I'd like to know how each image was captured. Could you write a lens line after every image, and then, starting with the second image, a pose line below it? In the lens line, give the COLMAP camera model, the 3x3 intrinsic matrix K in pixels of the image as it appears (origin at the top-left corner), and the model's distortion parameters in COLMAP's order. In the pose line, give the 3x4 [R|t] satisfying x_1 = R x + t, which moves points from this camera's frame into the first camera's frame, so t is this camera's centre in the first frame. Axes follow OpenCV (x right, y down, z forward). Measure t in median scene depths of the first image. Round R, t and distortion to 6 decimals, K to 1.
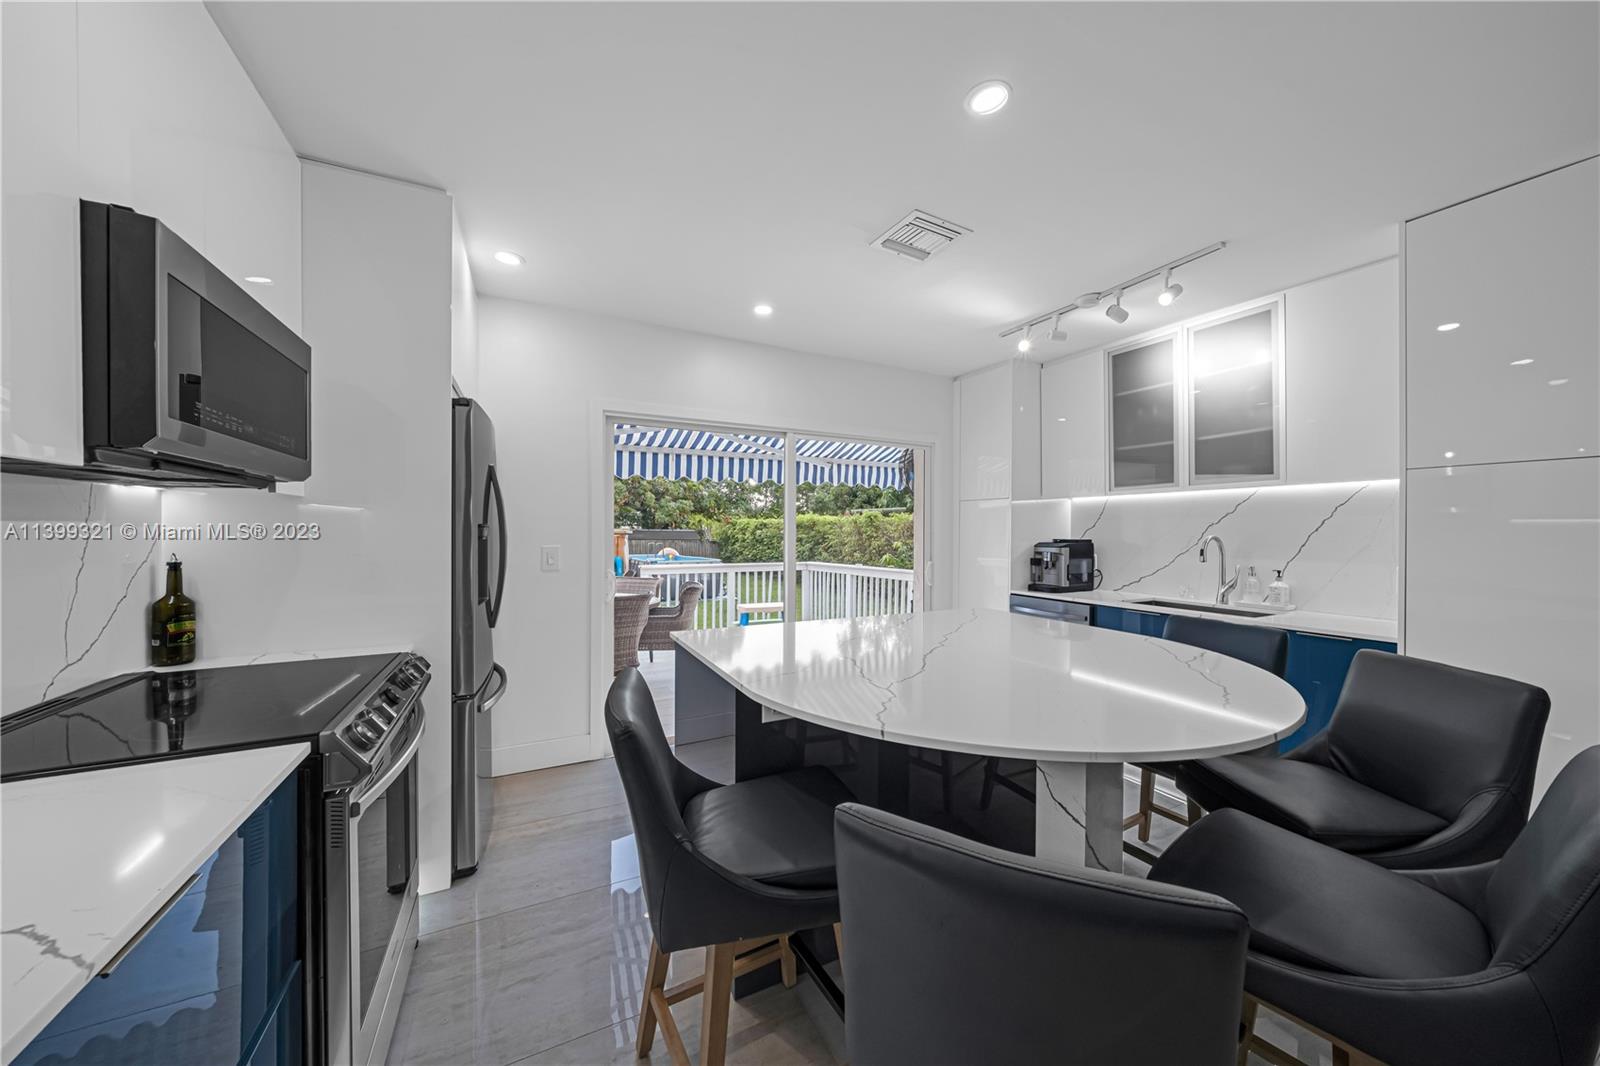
lens RADIAL K [[548.2, 0, 797.9], [0, 548.2, 532.6], [0, 0, 1]] dist [-0.003470, -0.000072]
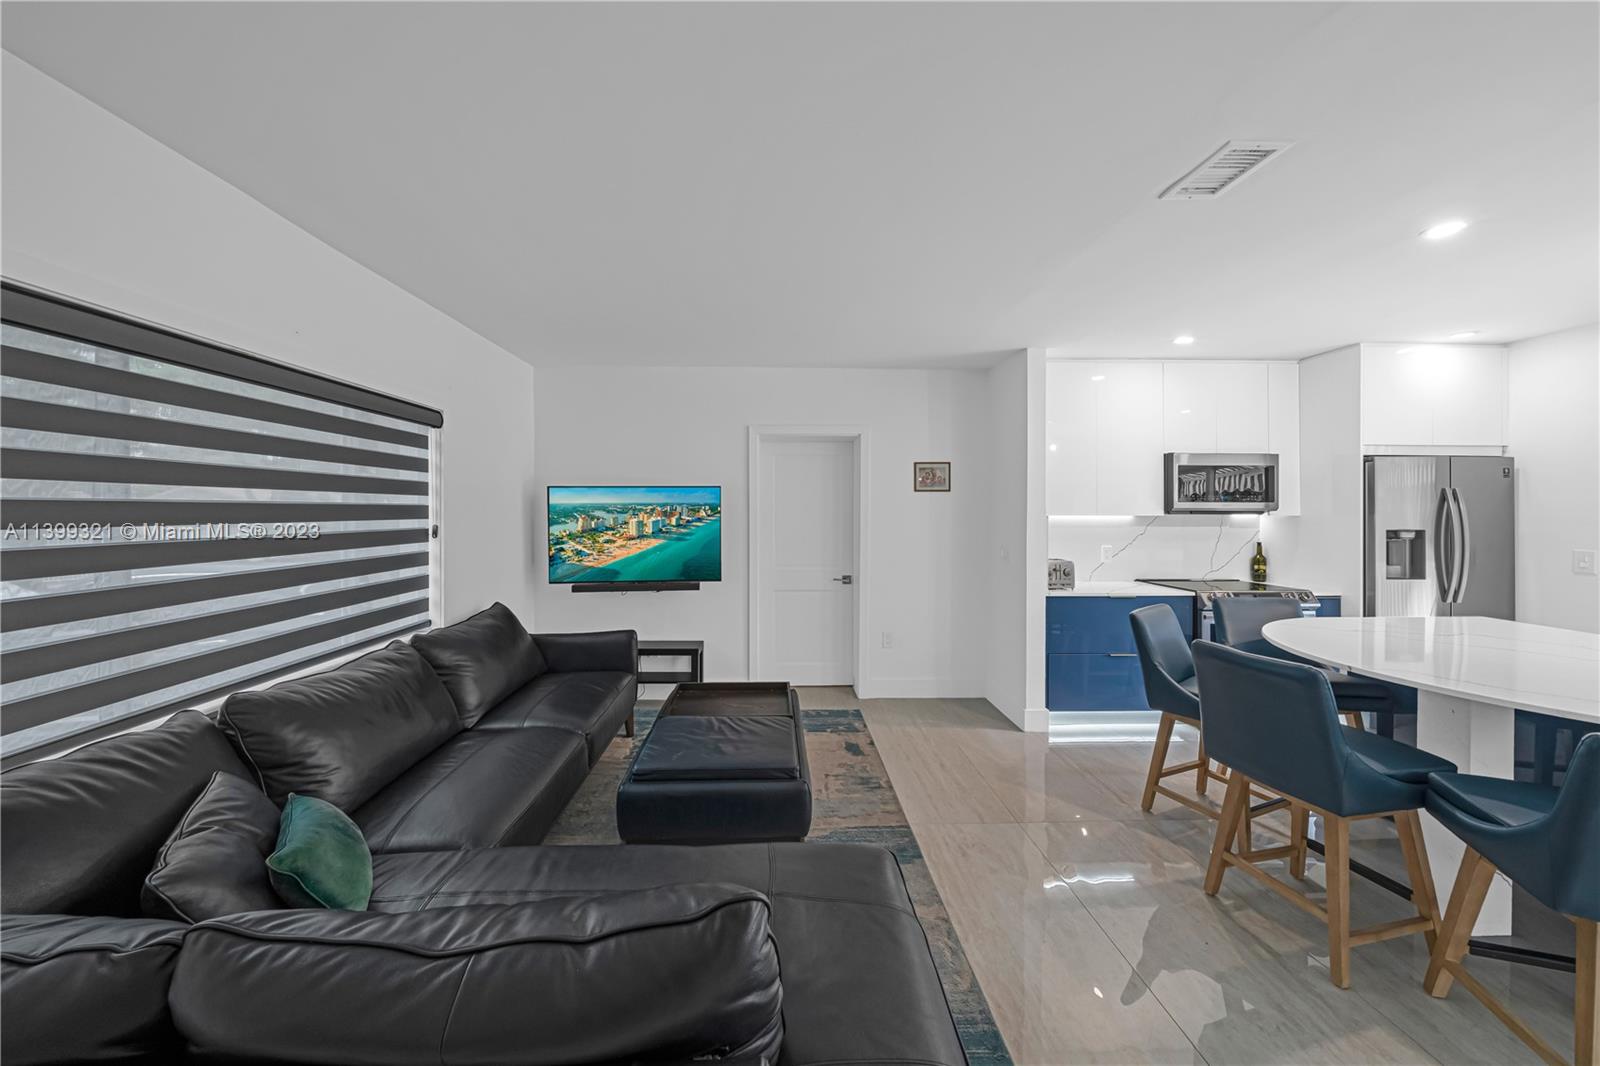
lens RADIAL K [[555.1, 0, 785.6], [0, 555.1, 515.7], [0, 0, 1]] dist [-0.004352, -0.000173]
pose [[-0.430801, 0.003496, -0.902440, 0.936562], [-0.007587, 0.999943, 0.007495, -0.031270], [0.902415, 0.010076, -0.430750, 0.044699]]
